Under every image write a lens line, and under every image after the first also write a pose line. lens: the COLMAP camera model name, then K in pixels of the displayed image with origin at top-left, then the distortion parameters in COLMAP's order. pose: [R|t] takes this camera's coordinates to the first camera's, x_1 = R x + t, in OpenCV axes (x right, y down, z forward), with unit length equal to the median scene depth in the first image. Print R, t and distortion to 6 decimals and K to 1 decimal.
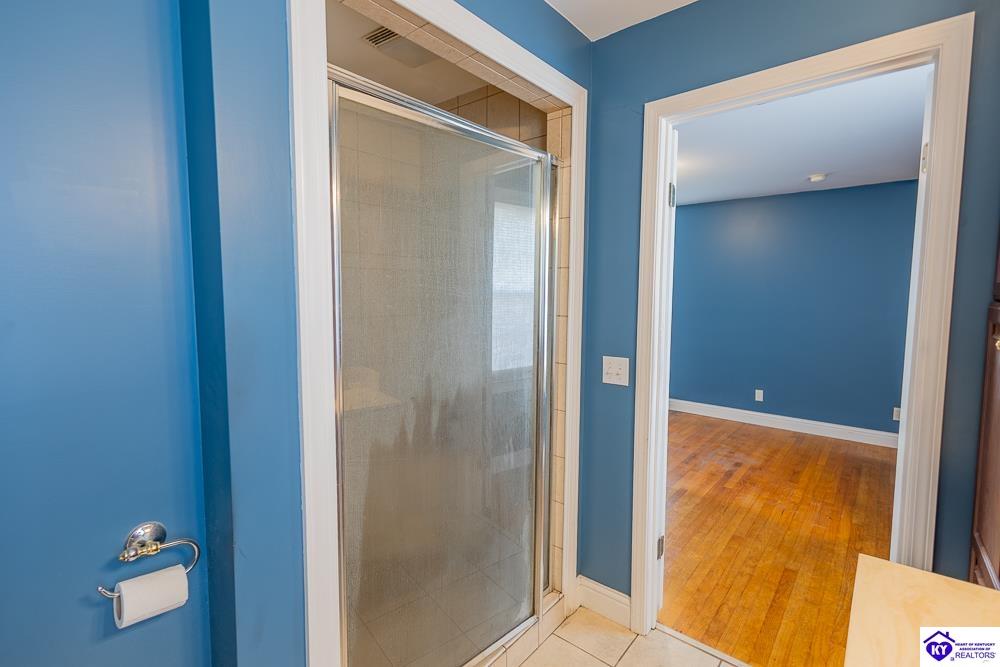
lens RADIAL K [[462.1, 0, 500.0], [0, 462.1, 333.5], [0, 0, 1]] dist [0.013704, -0.000358]
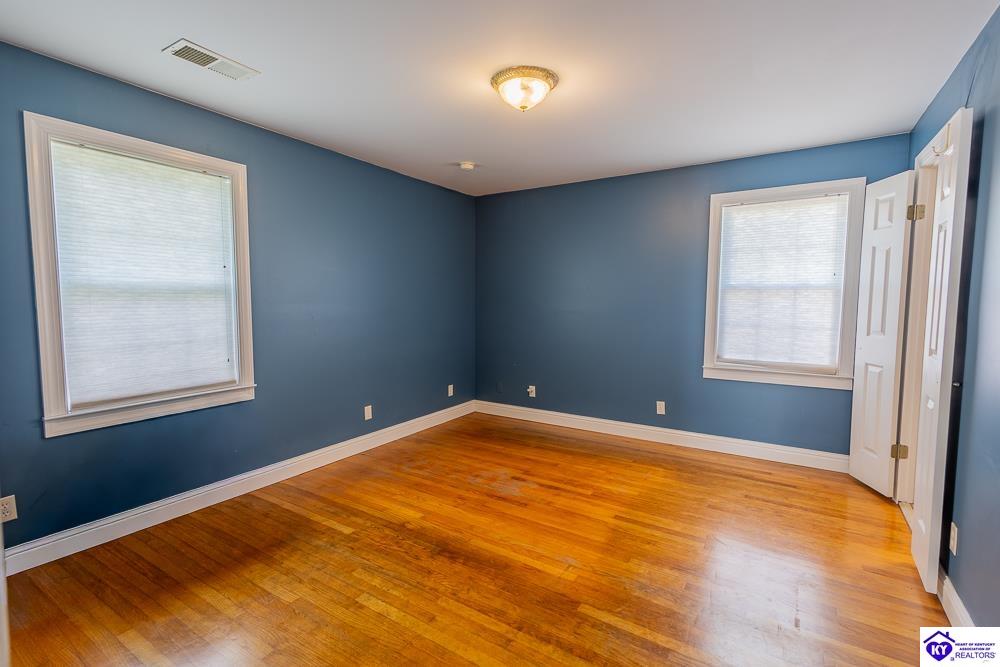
lens RADIAL K [[462.1, 0, 500.0], [0, 462.1, 333.5], [0, 0, 1]] dist [0.013704, -0.000358]
pose [[-0.139589, -0.081352, 0.986862, -0.319183], [0.087453, 0.991712, 0.094121, -0.073287], [-0.986340, 0.099442, -0.131318, 1.121520]]
